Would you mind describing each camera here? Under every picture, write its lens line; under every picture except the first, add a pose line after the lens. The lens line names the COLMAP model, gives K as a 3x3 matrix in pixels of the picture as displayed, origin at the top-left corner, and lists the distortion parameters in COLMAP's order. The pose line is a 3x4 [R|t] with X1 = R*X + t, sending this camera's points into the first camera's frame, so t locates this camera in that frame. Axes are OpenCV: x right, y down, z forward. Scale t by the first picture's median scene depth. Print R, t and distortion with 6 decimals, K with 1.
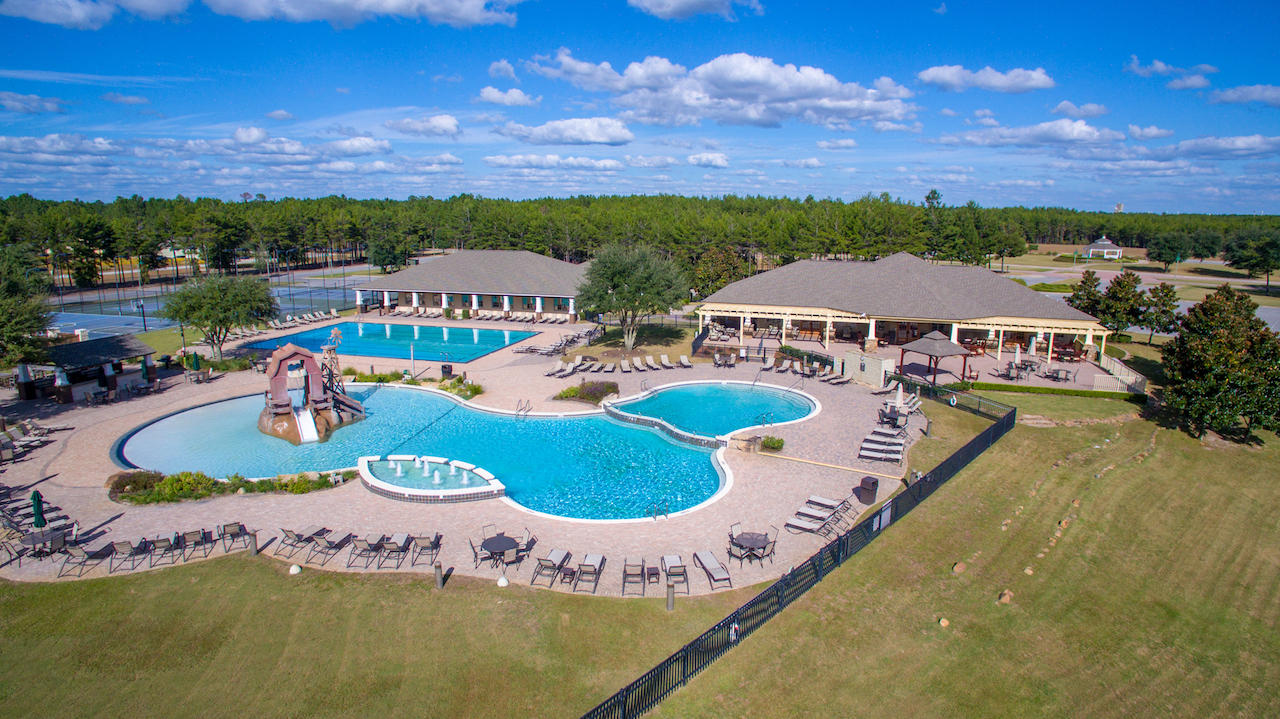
lens RADIAL K [[758.3, 0, 640.7], [0, 758.3, 360.0], [0, 0, 1]] dist [-0.079142, 0.051936]
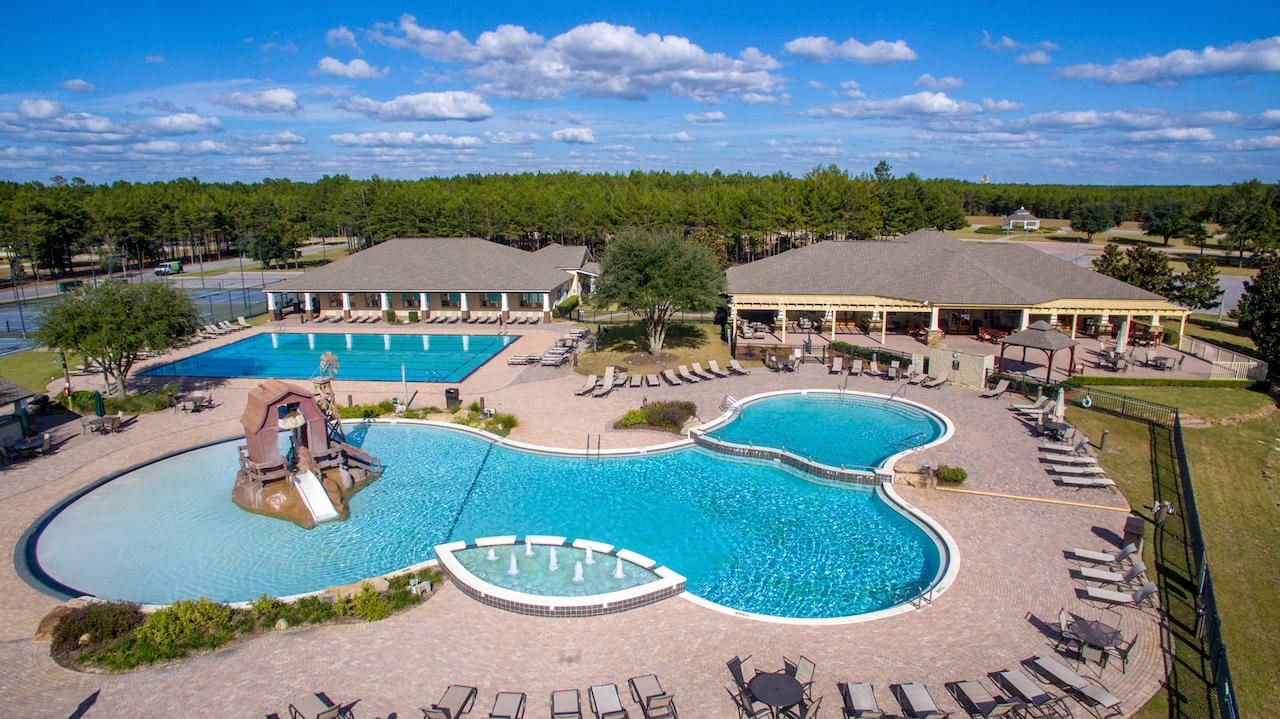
lens RADIAL K [[796.2, 0, 649.9], [0, 796.2, 359.2], [0, 0, 1]] dist [-0.089492, 0.061521]
pose [[0.984926, -0.050278, 0.165506, -0.170896], [0.047439, 0.998652, 0.021067, -0.028394], [-0.166343, -0.012898, 0.985984, 0.147267]]
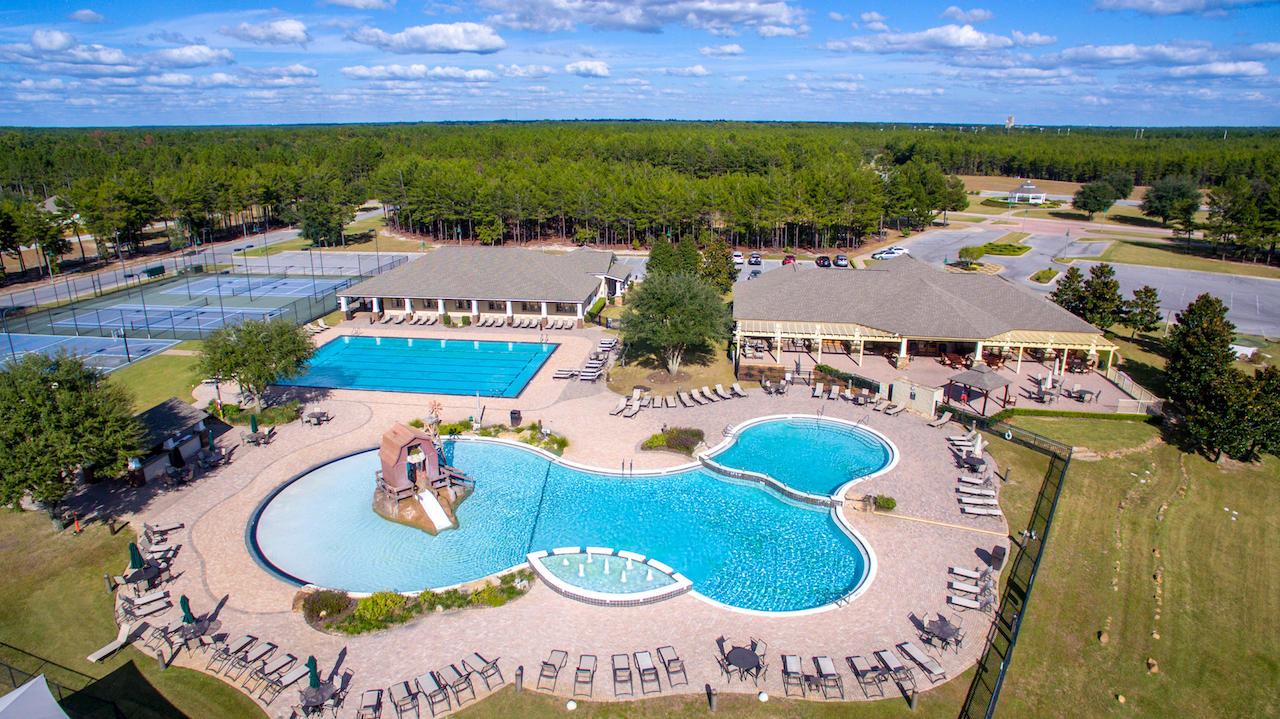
lens RADIAL K [[796.2, 0, 631.5], [0, 796.2, 354.2], [0, 0, 1]] dist [-0.089492, 0.061521]
pose [[0.991326, -0.046440, 0.122949, -0.207185], [0.035681, 0.995455, 0.088301, -0.140733], [-0.126491, -0.083148, 0.988477, -0.051218]]
